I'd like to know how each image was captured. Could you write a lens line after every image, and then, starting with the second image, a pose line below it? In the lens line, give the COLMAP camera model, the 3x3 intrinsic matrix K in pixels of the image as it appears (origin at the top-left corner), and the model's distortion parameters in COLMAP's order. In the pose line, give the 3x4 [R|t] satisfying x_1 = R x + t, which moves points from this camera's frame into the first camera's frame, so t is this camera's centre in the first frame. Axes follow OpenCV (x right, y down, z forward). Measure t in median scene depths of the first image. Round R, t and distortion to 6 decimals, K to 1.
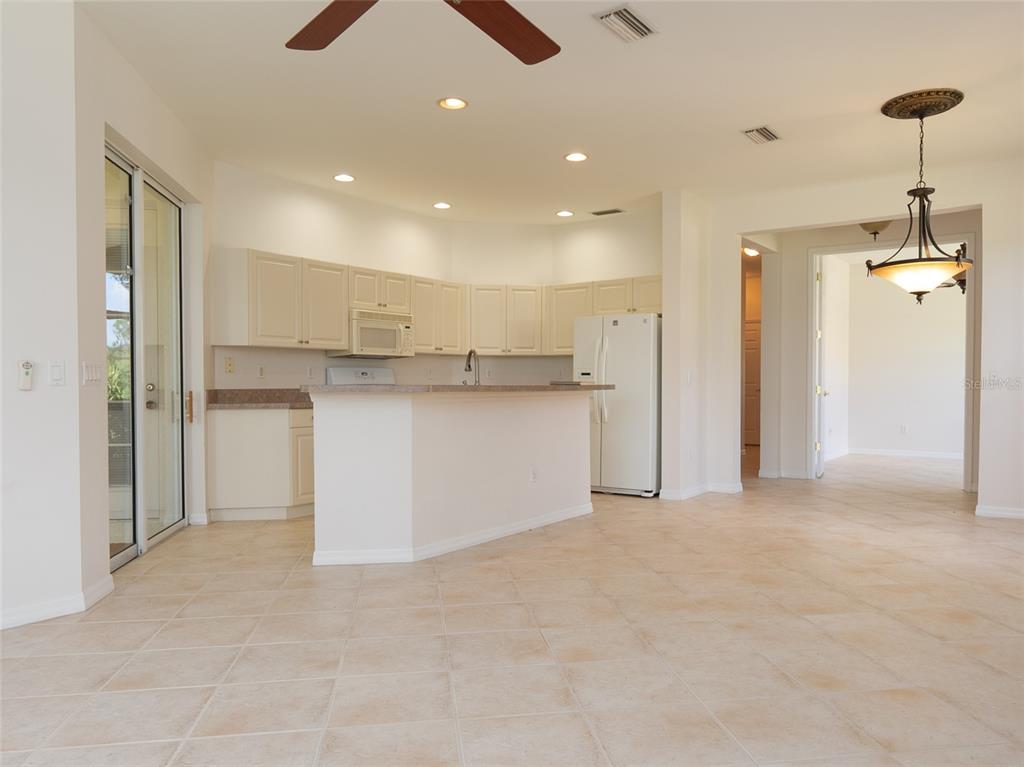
lens RADIAL K [[733.1, 0, 511.4], [0, 733.1, 402.0], [0, 0, 1]] dist [-0.009931, -0.004721]
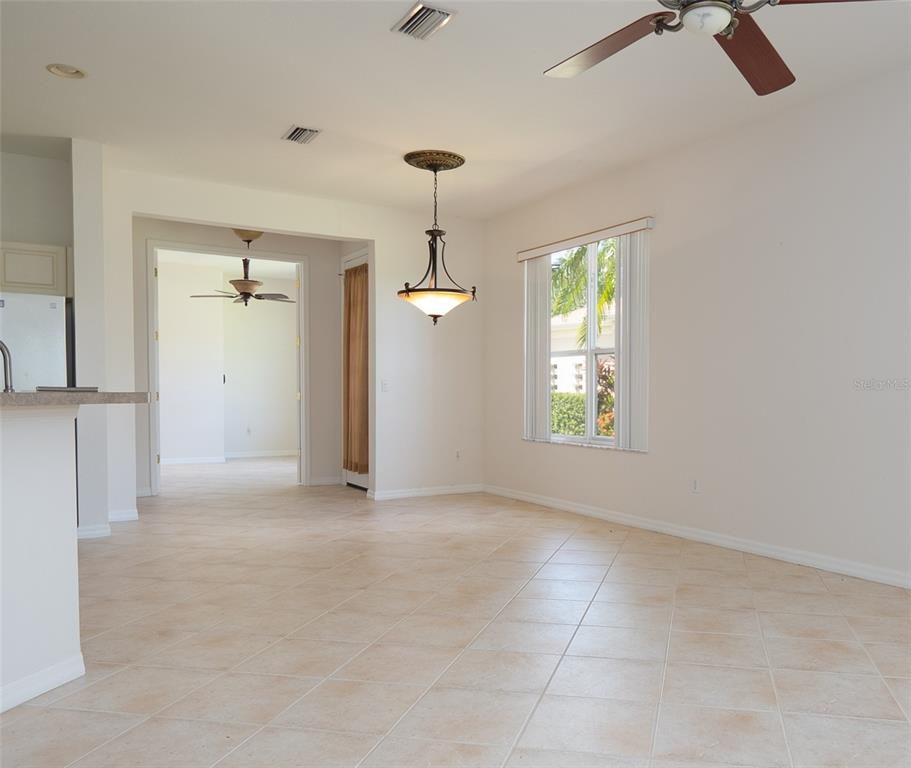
lens RADIAL K [[784.3, 0, 547.3], [0, 784.3, 422.6], [0, 0, 1]] dist [-0.004278, 0.001208]
pose [[0.333594, -0.039610, 0.941884, -0.572509], [0.022190, 0.999170, 0.034160, -0.011485], [-0.942456, 0.009505, 0.334196, 0.362007]]
